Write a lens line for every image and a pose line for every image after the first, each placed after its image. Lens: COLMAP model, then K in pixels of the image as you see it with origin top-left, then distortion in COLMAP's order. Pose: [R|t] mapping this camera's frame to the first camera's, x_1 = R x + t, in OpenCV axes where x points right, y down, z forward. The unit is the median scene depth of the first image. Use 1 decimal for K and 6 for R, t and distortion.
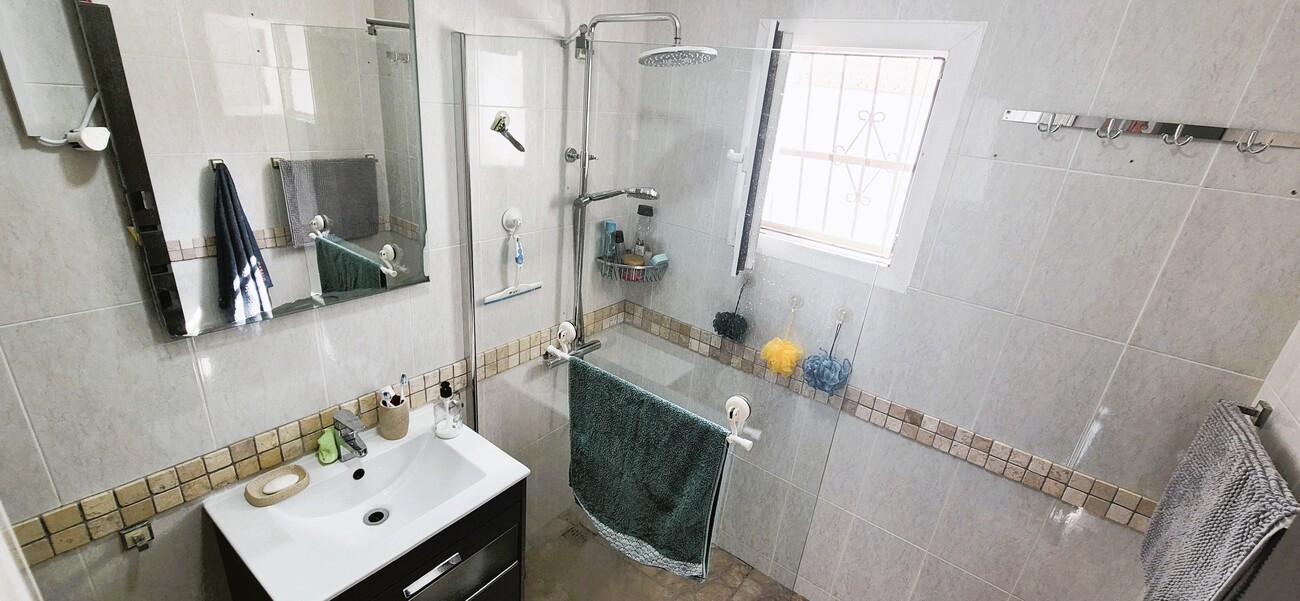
lens RADIAL K [[537.9, 0, 649.6], [0, 537.9, 304.3], [0, 0, 1]] dist [0.000385, 0.000386]
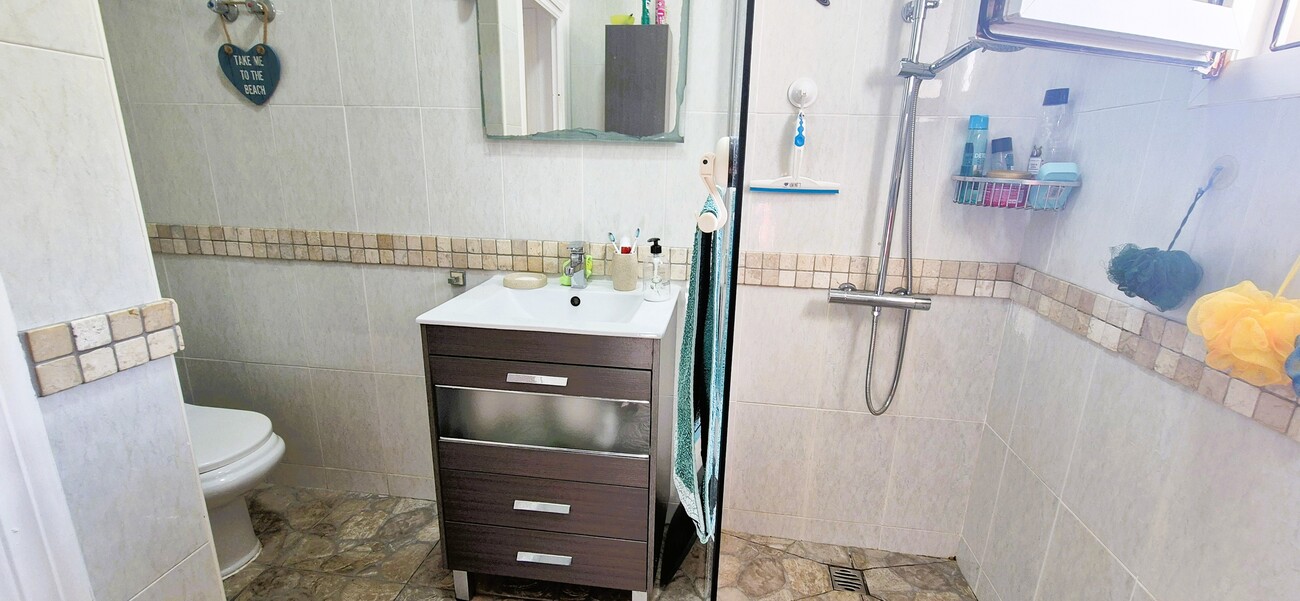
lens RADIAL K [[537.9, 0, 649.6], [0, 537.9, 304.3], [0, 0, 1]] dist [0.000385, 0.000386]
pose [[0.490398, 0.150409, -0.858421, 0.342181], [-0.300840, 0.953663, -0.004767, 0.200079], [0.817927, 0.260586, 0.512924, 0.398629]]
